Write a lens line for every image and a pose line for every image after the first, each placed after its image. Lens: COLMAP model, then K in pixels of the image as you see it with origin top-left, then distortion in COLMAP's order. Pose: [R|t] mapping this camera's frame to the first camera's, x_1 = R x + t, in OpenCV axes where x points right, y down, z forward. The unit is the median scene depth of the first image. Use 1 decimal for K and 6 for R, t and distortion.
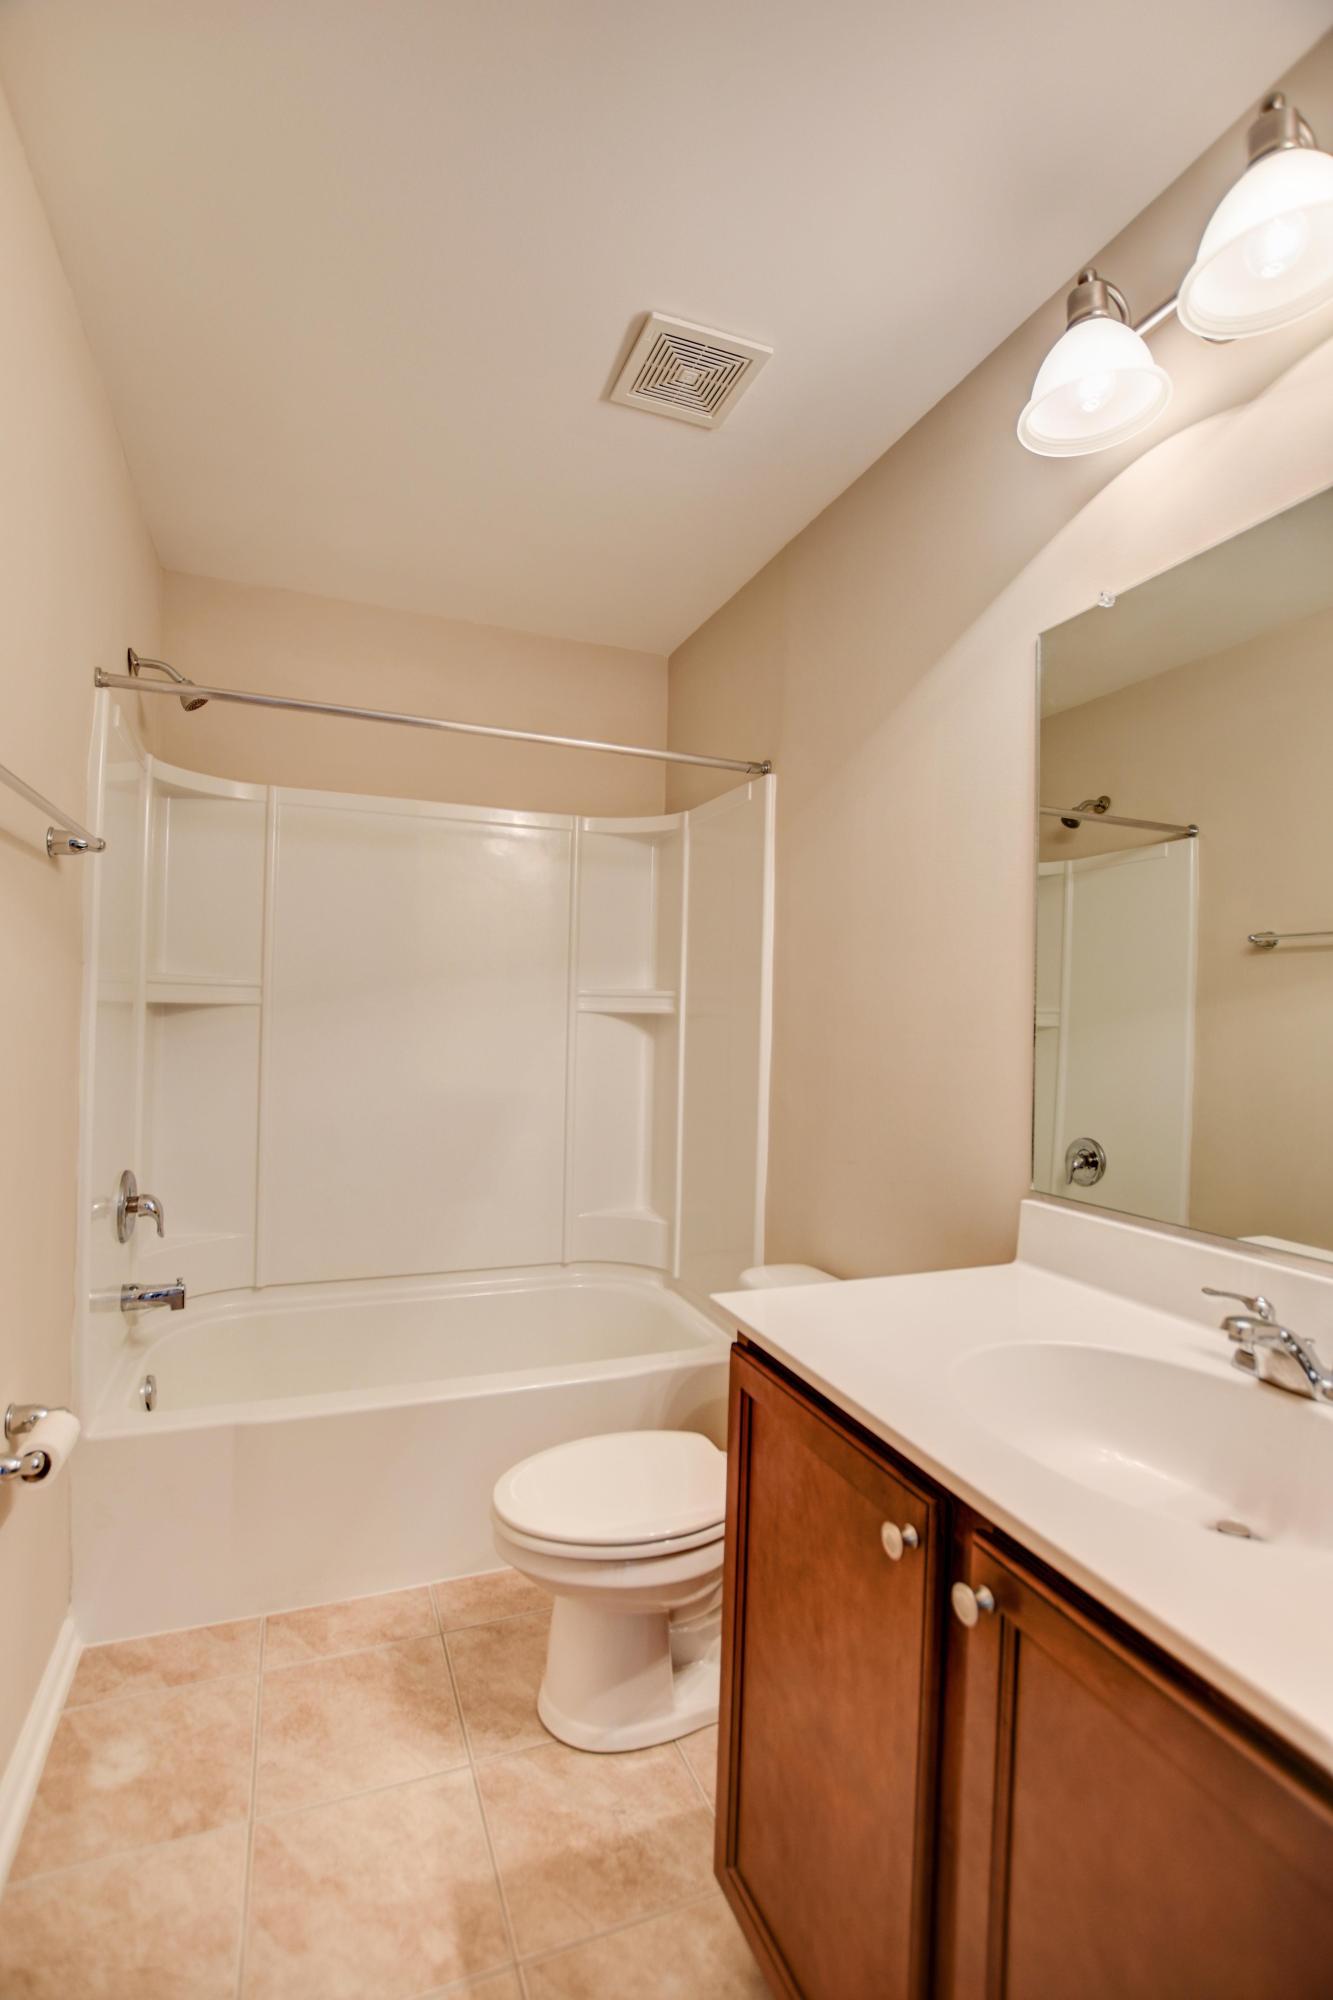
lens RADIAL K [[895.4, 0, 661.8], [0, 895.4, 1007.1], [0, 0, 1]] dist [-0.020711, 0.000646]
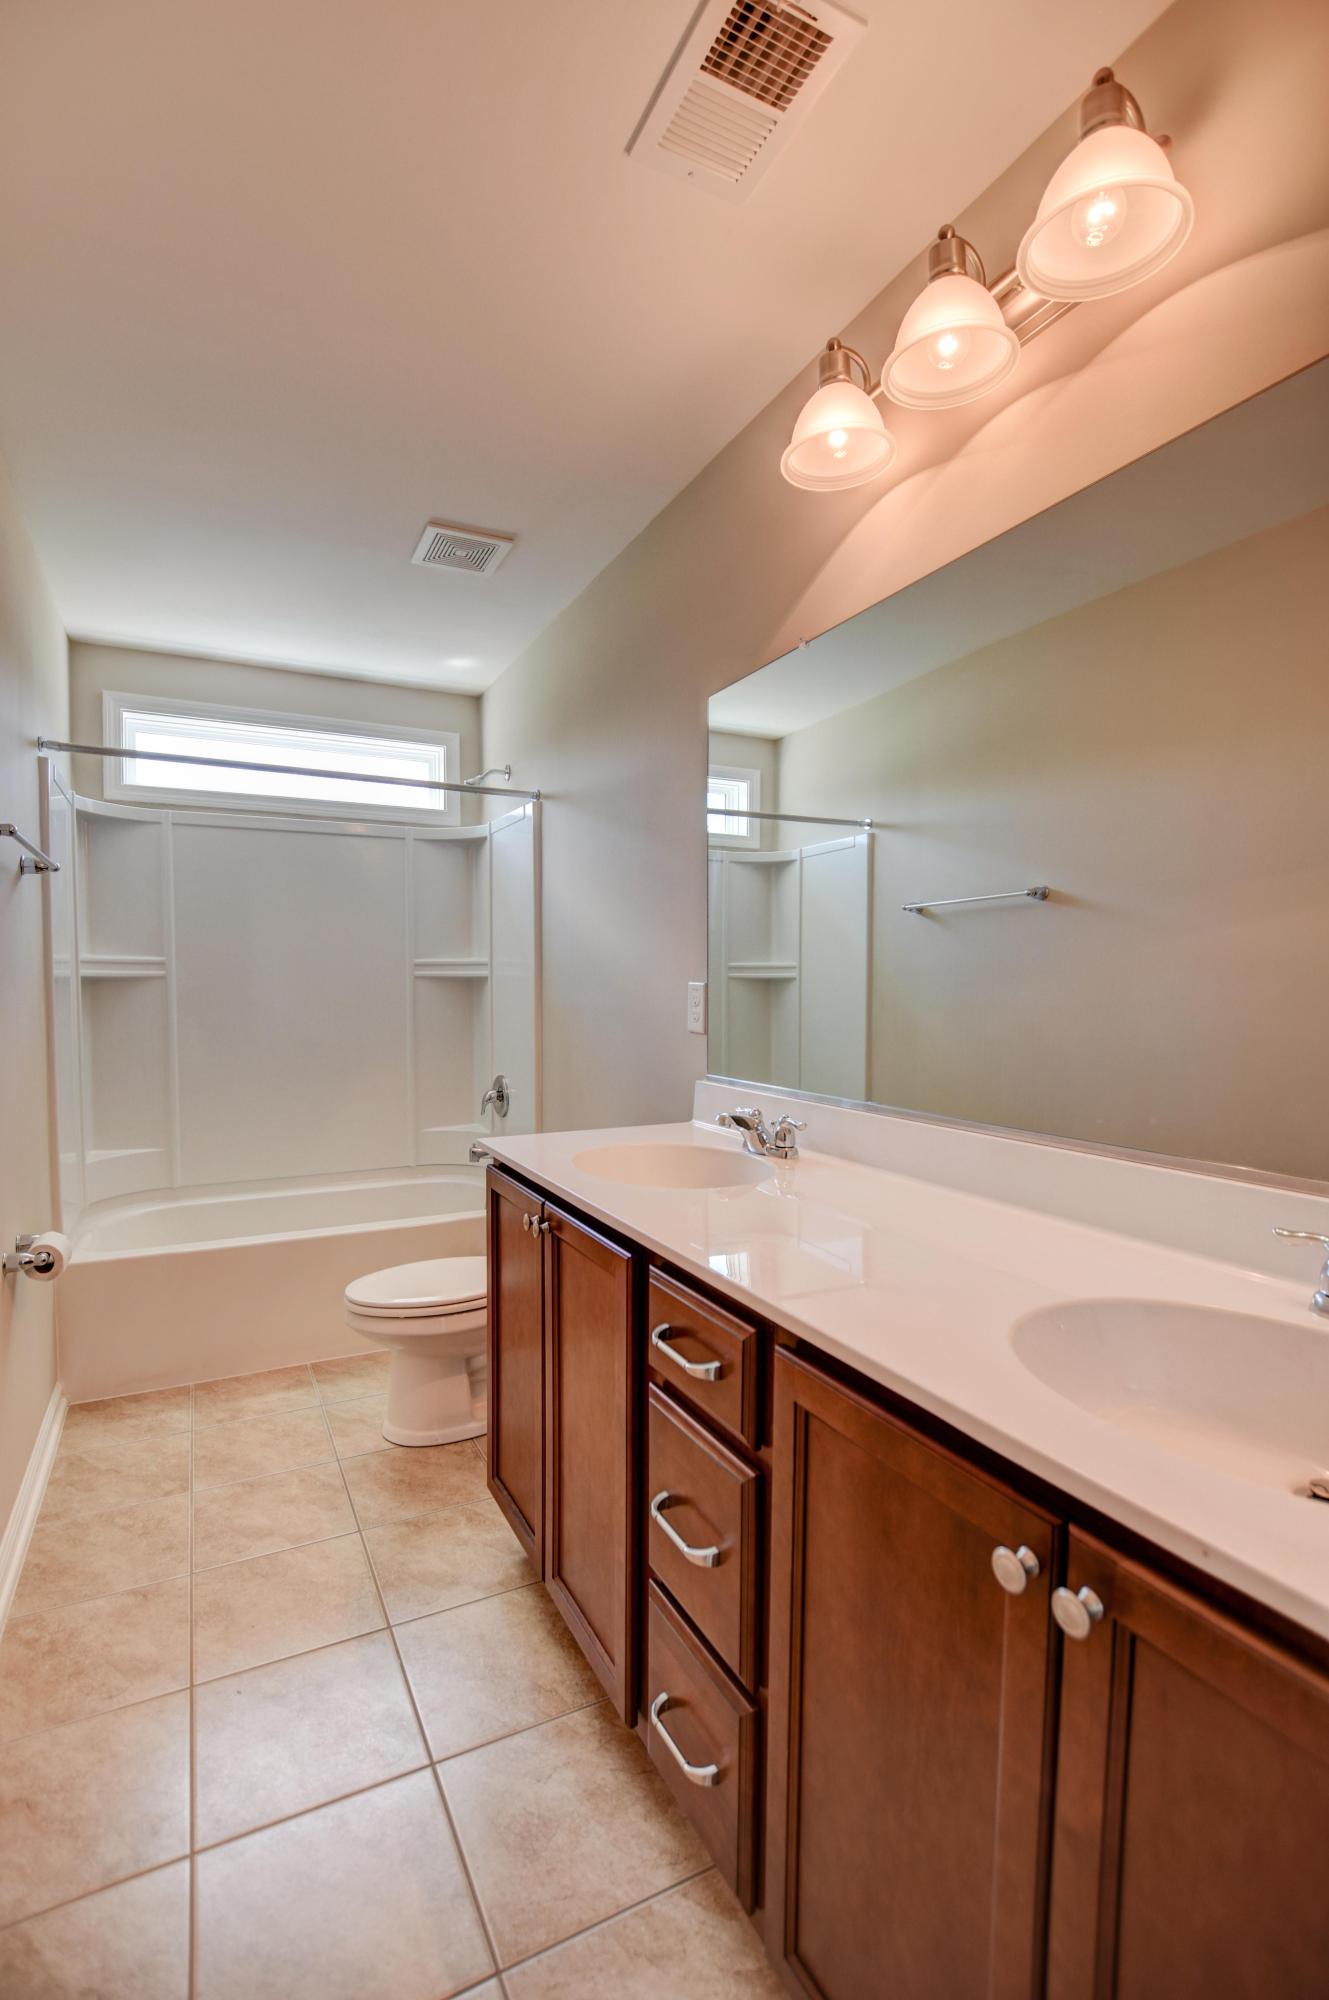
lens RADIAL K [[897.2, 0, 665.0], [0, 897.2, 954.4], [0, 0, 1]] dist [-0.021050, 0.000141]
pose [[0.994525, -0.043538, 0.095000, 0.094143], [0.042410, 0.999004, 0.013862, -0.003729], [-0.095509, -0.009757, 0.995381, -0.232047]]
